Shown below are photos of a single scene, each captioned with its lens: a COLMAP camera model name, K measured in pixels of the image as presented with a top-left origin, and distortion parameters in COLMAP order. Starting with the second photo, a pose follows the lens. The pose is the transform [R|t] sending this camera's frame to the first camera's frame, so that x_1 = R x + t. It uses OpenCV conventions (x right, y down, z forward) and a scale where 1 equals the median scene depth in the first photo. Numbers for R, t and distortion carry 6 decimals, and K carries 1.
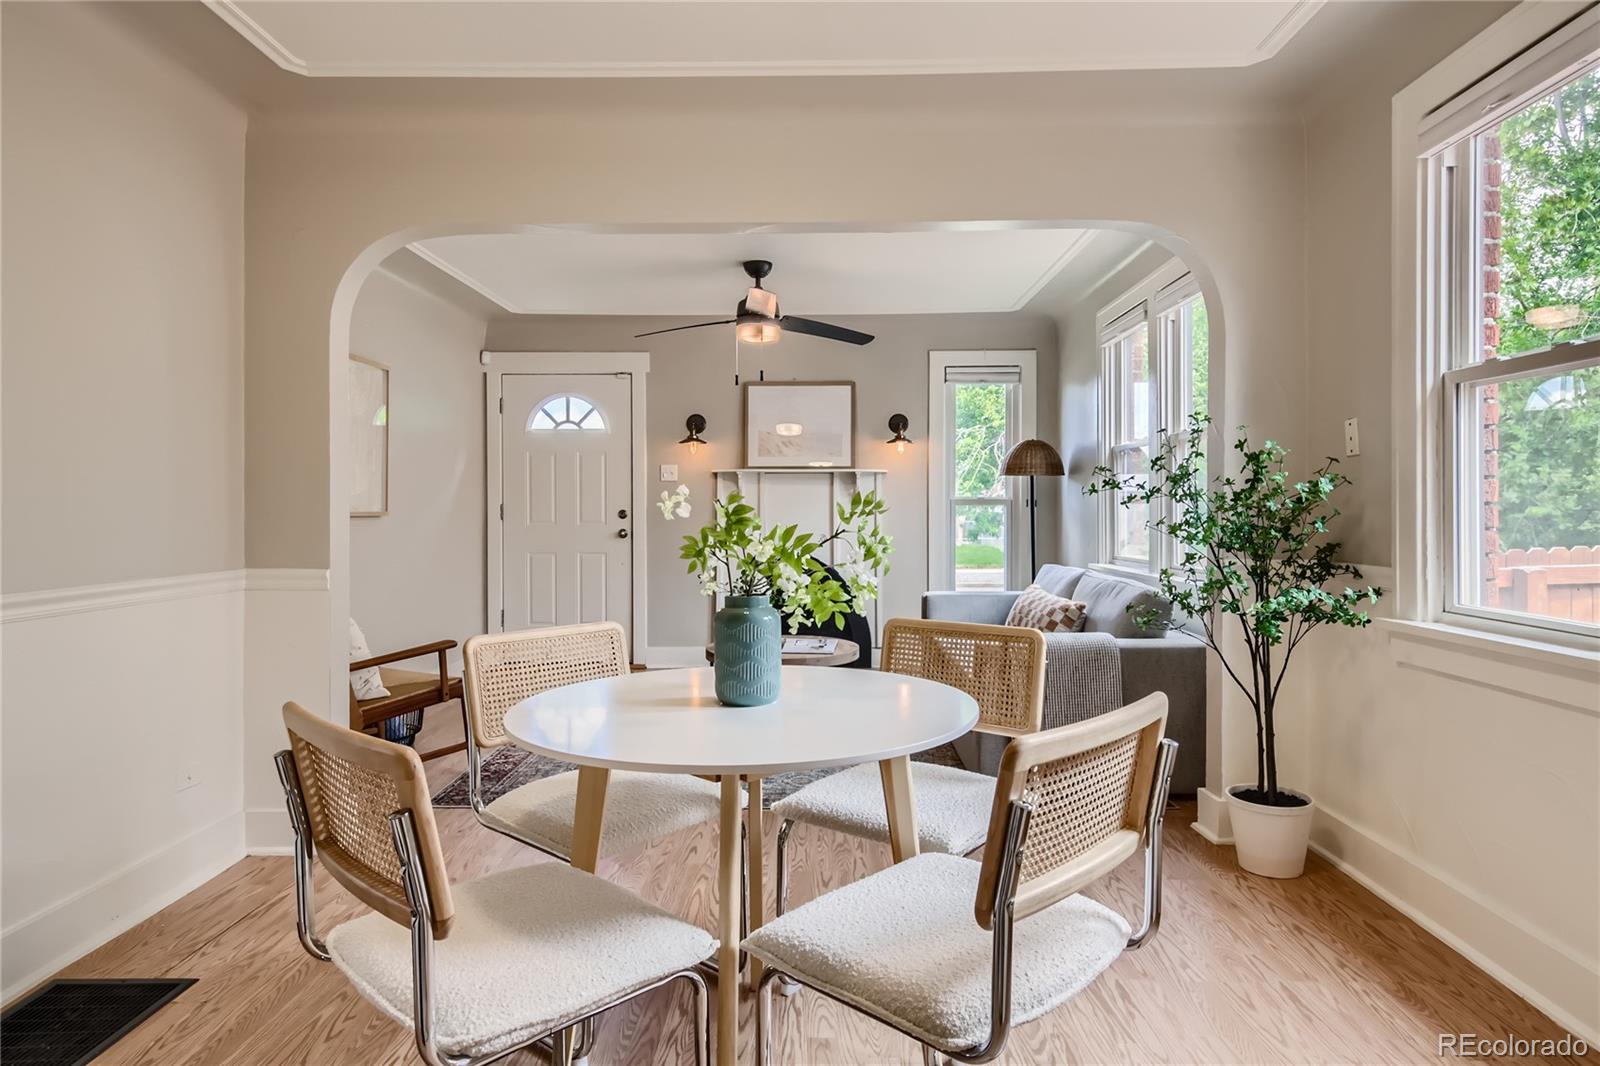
lens RADIAL K [[858.0, 0, 800.0], [0, 858.0, 533.0], [0, 0, 1]] dist [0.003398, 0.000514]
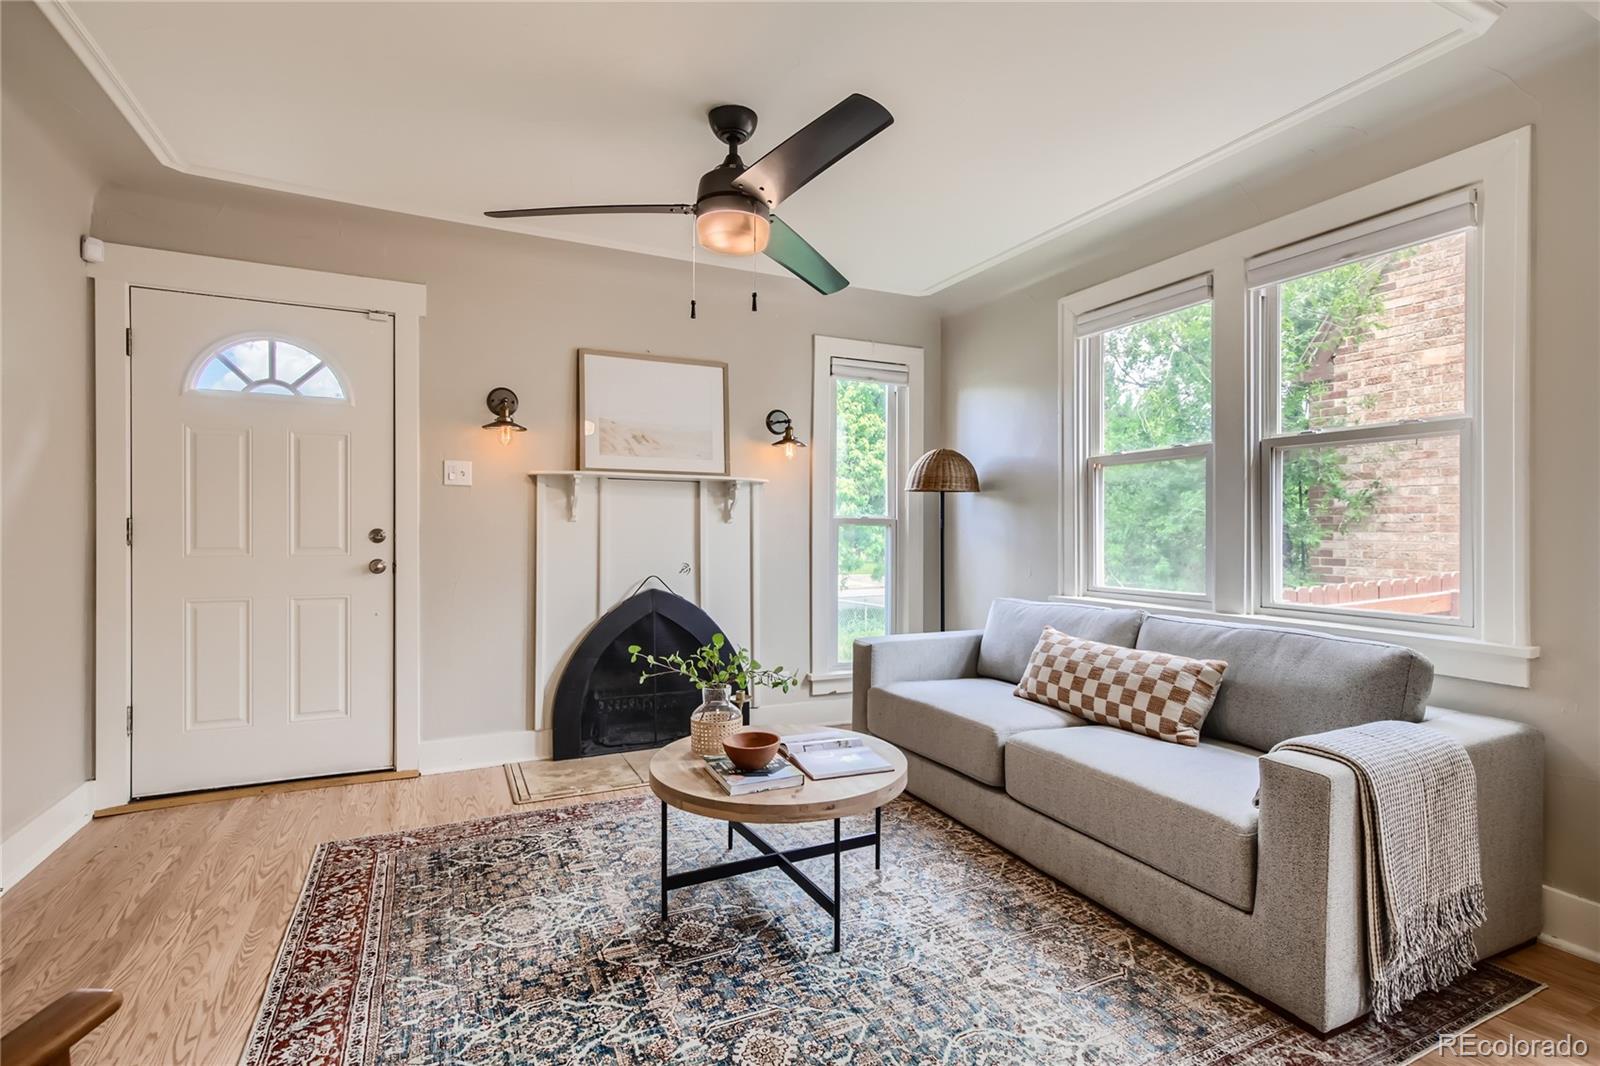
lens RADIAL K [[747.7, 0, 805.8], [0, 747.7, 540.2], [0, 0, 1]] dist [0.001137, 0.000230]
pose [[0.899434, -0.001406, 0.437055, -0.165271], [0.007032, 0.999912, -0.011255, -0.010345], [-0.437000, 0.013196, 0.899365, 0.371409]]
